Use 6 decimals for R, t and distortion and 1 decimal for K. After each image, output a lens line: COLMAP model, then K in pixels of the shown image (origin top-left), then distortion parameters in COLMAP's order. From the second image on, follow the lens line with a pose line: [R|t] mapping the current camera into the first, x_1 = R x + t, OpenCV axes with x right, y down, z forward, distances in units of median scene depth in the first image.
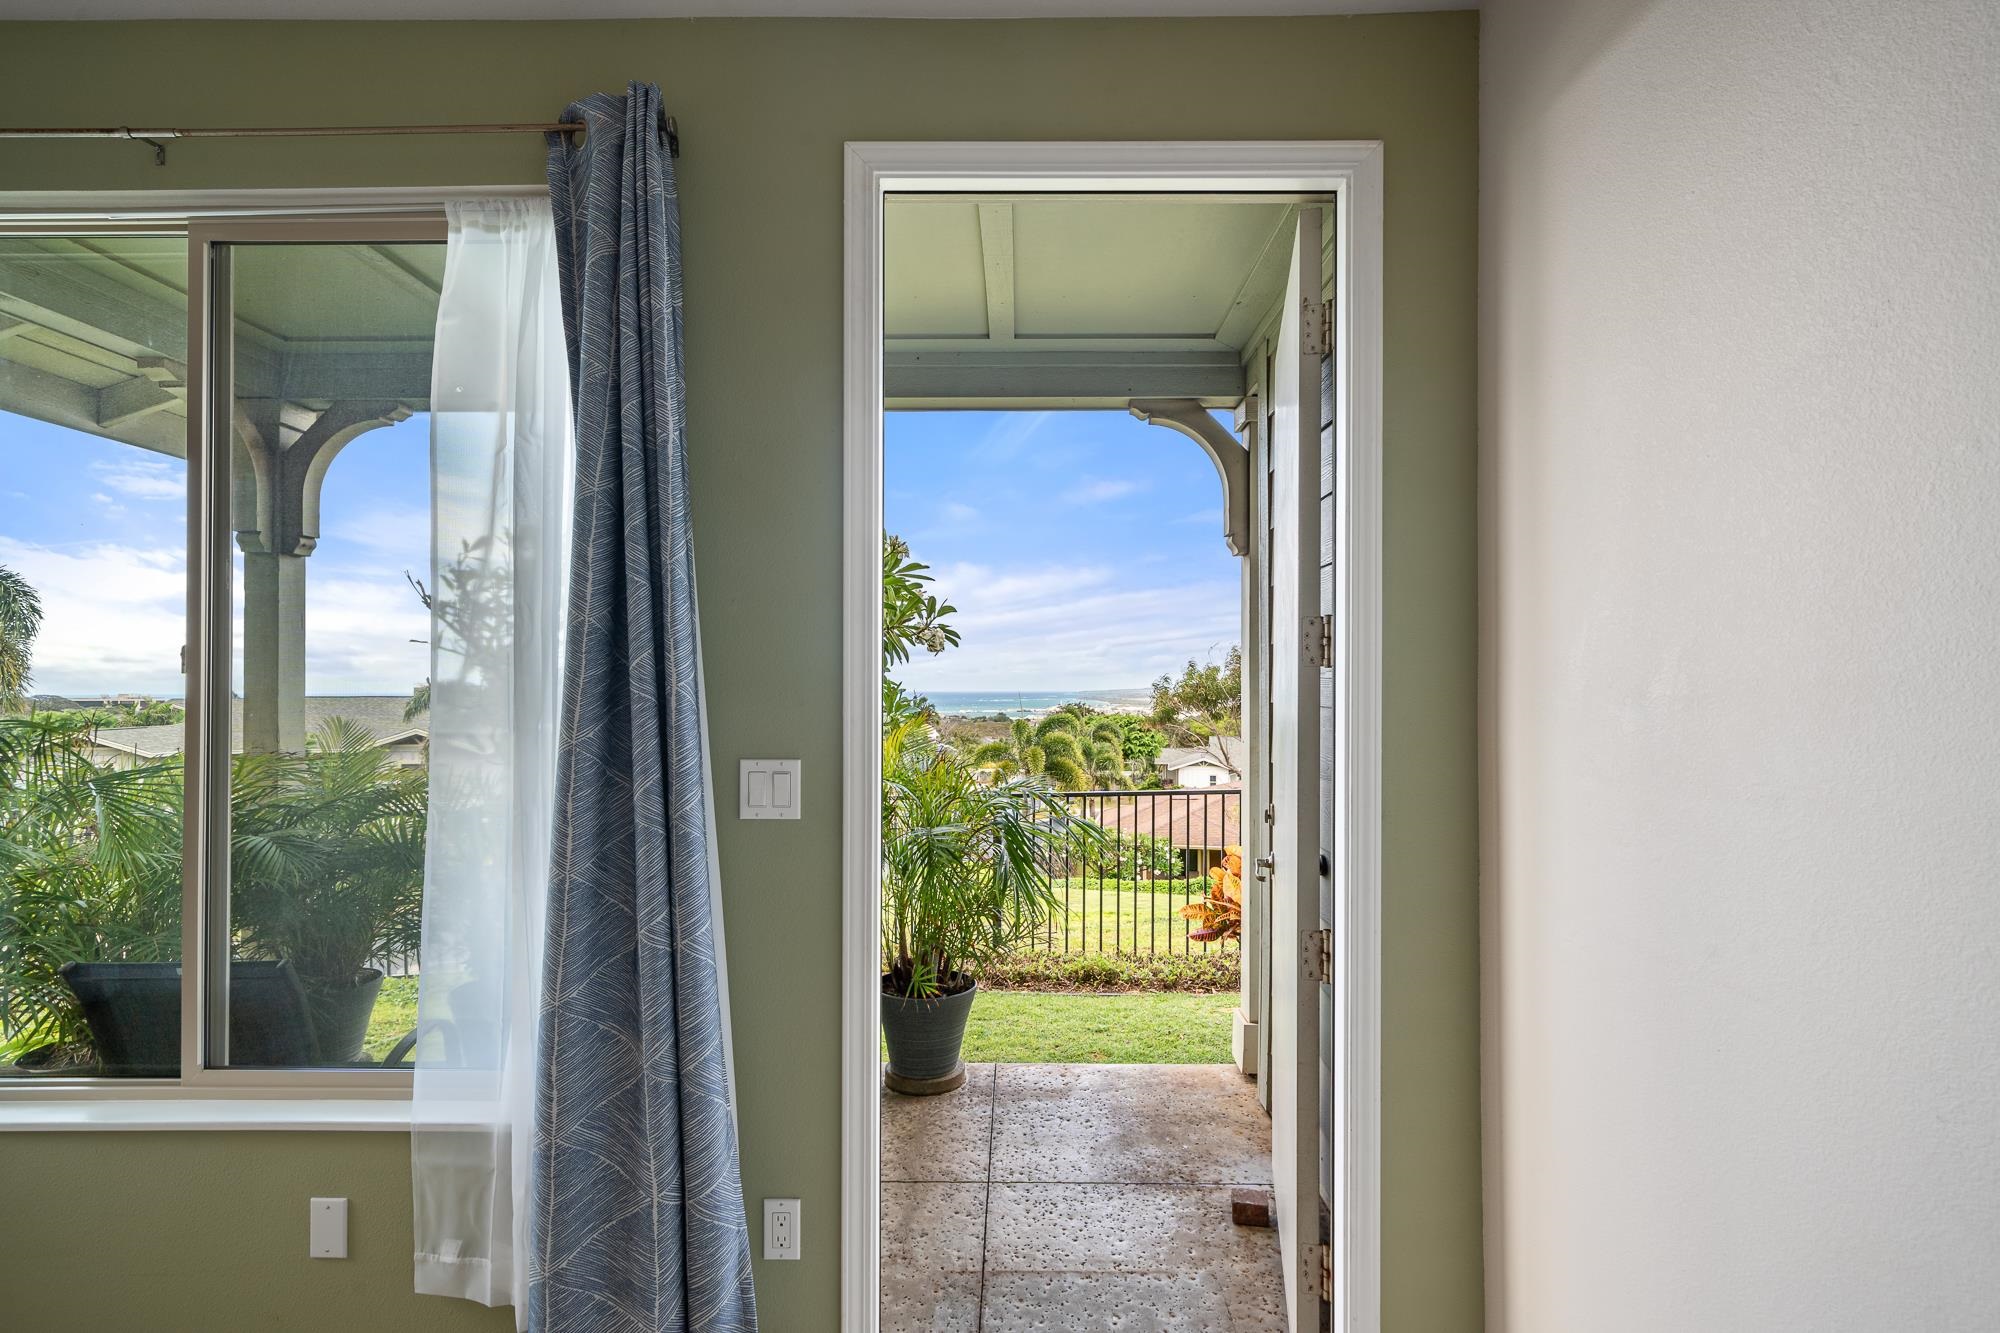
lens RADIAL K [[913.9, 0, 1010.0], [0, 913.9, 681.0], [0, 0, 1]] dist [-0.000436, 0.000293]
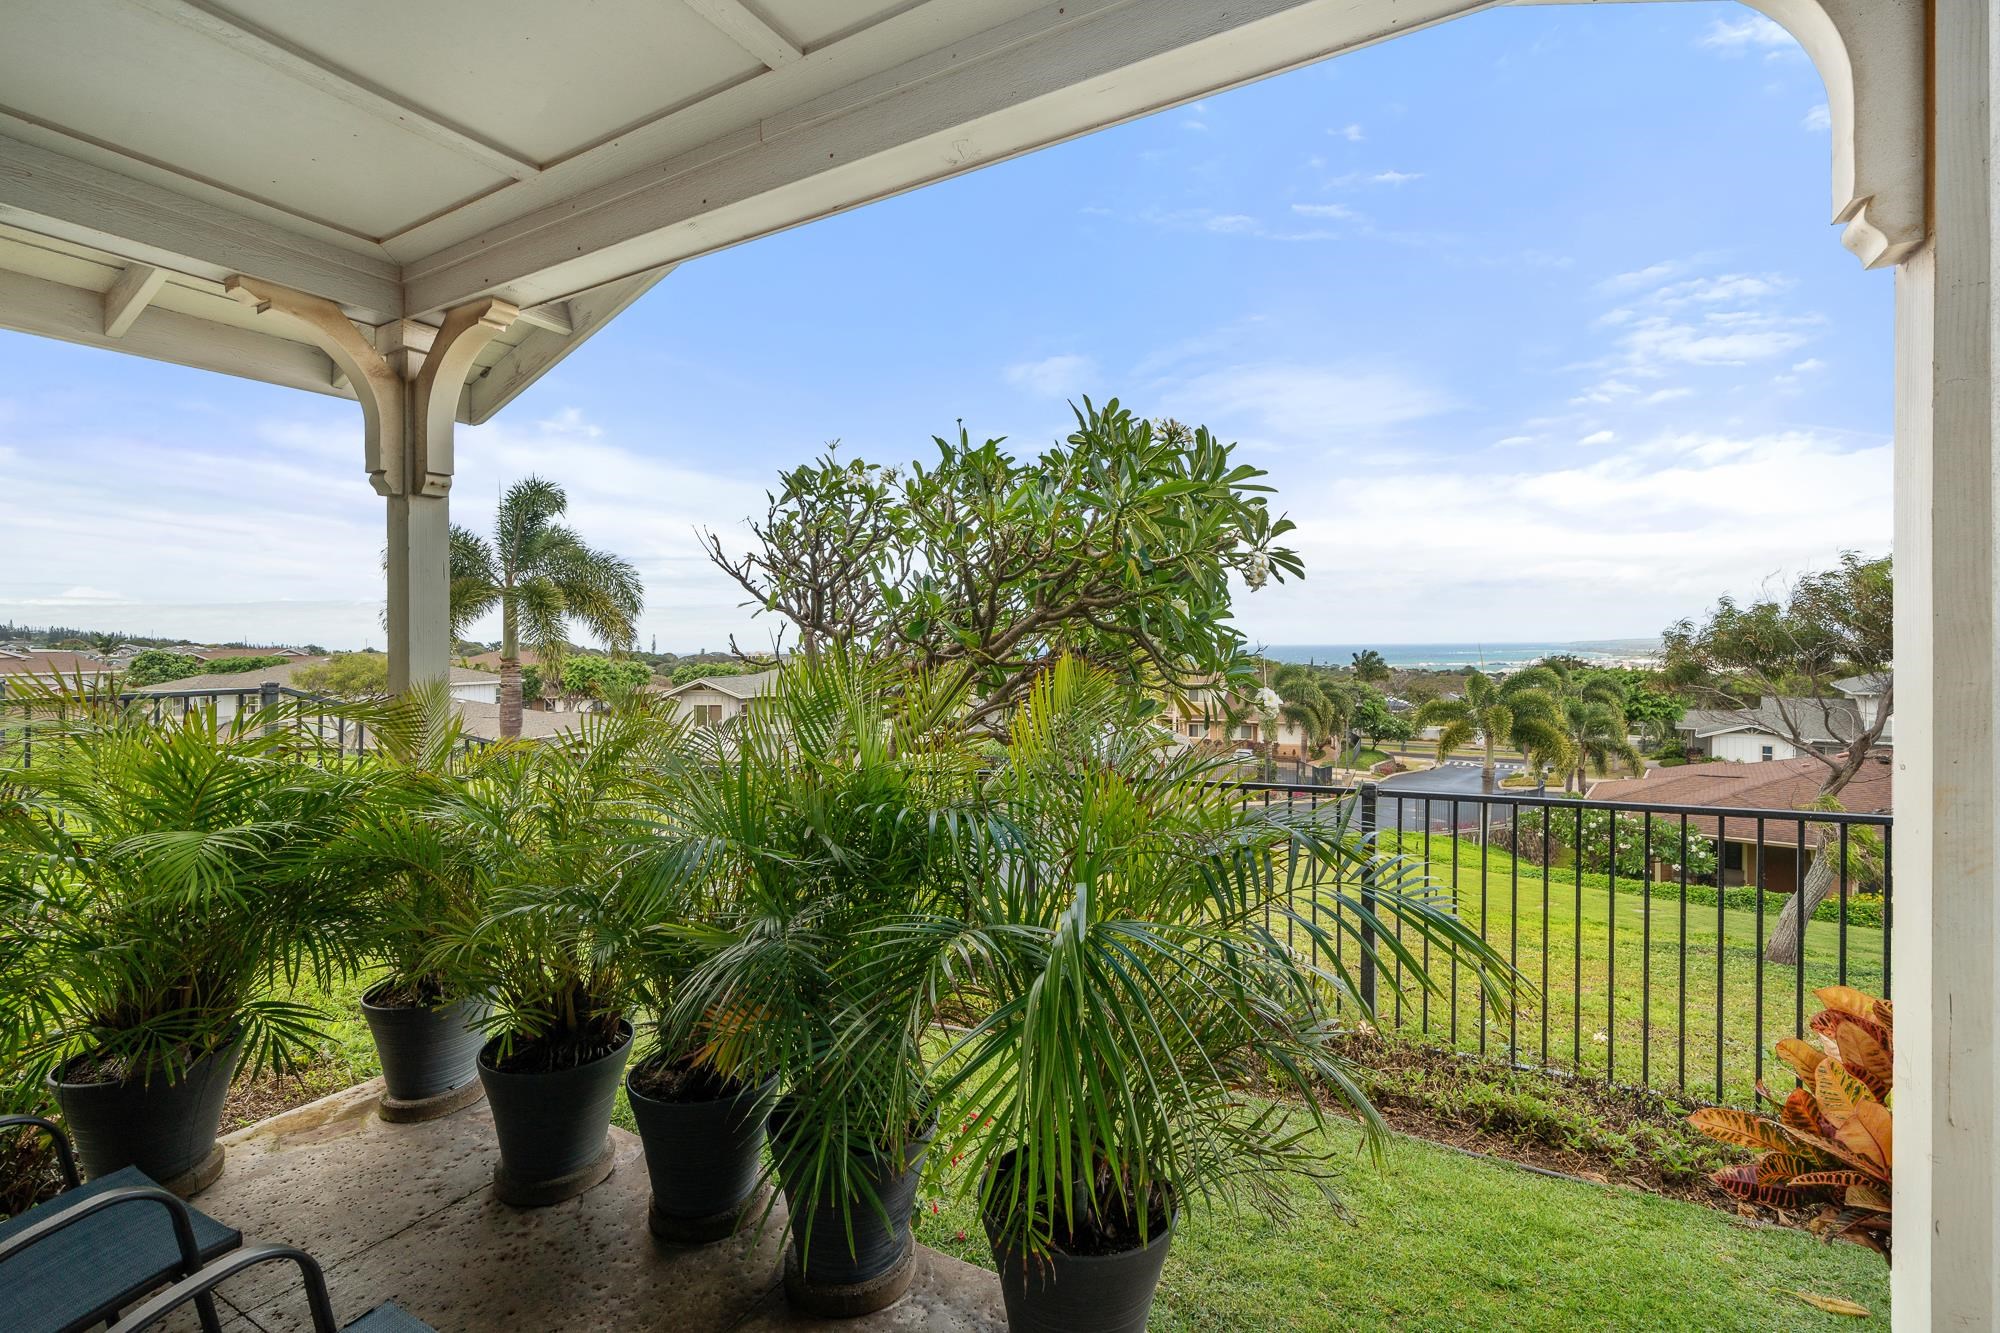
lens RADIAL K [[874.7, 0, 1002.3], [0, 874.7, 646.9], [0, 0, 1]] dist [0.000762, 0.000256]
pose [[0.877823, -0.010629, -0.478867, 0.113353], [0.016756, 0.999823, 0.008523, 0.010986], [0.478692, -0.015505, 0.877846, 0.533183]]
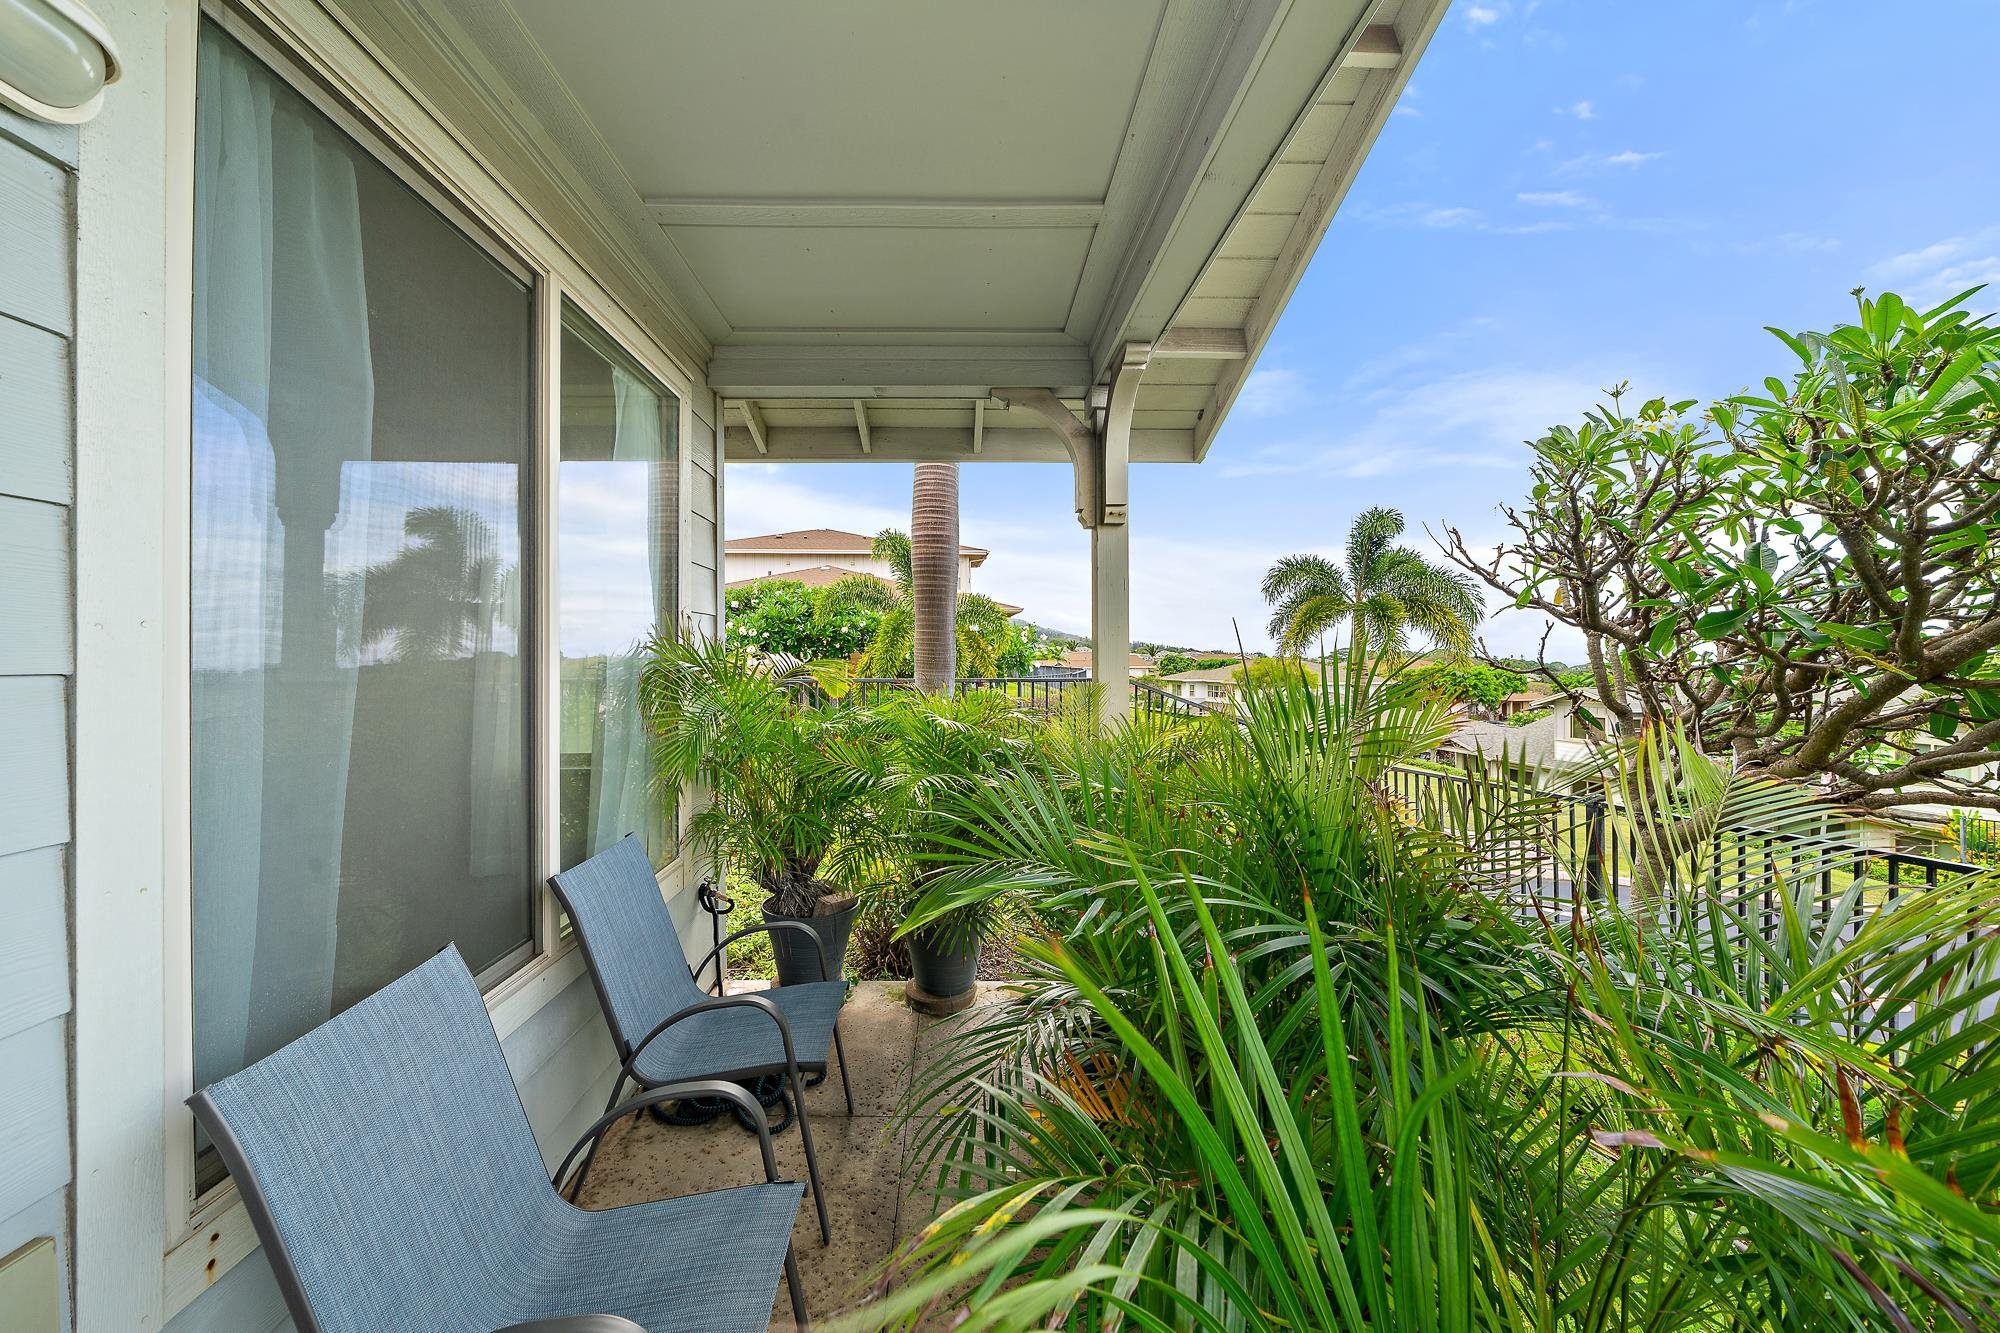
lens RADIAL K [[723.1, 0, 980.8], [0, 723.1, 658.4], [0, 0, 1]] dist [-0.000647, -0.000124]
pose [[0.030040, 0.000945, -0.999548, 0.084030], [0.004847, 0.999988, 0.001091, 0.022875], [0.999537, -0.004878, 0.030035, 0.838330]]
